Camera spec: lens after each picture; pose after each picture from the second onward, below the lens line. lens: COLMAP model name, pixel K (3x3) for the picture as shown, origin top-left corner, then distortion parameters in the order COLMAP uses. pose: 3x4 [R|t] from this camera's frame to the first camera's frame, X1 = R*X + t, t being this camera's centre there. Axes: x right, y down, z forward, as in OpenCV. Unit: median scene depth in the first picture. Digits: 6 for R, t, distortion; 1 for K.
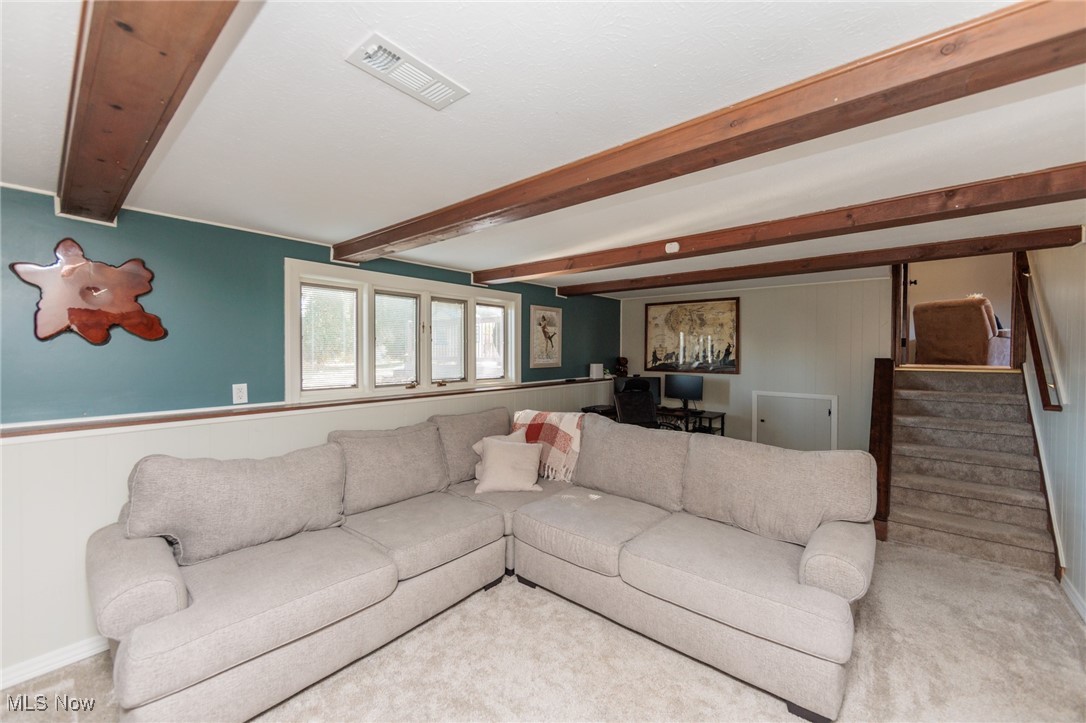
lens RADIAL K [[423.5, 0, 543.1], [0, 423.5, 357.7], [0, 0, 1]] dist [-0.002561, 0.000068]
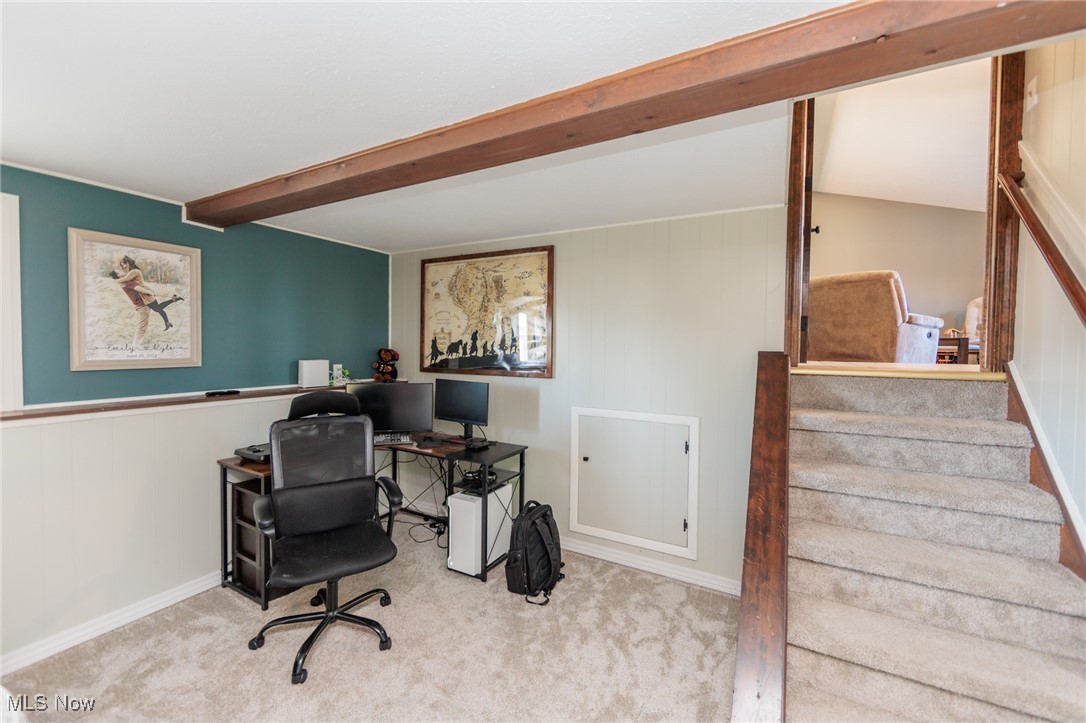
lens RADIAL K [[423.5, 0, 544.6], [0, 423.5, 359.1], [0, 0, 1]] dist [-0.002561, 0.000068]
pose [[0.980955, 0.000041, 0.194236, 0.349286], [-0.003575, 0.999834, 0.017847, 0.002265], [-0.194203, -0.018201, 0.980792, 0.443214]]
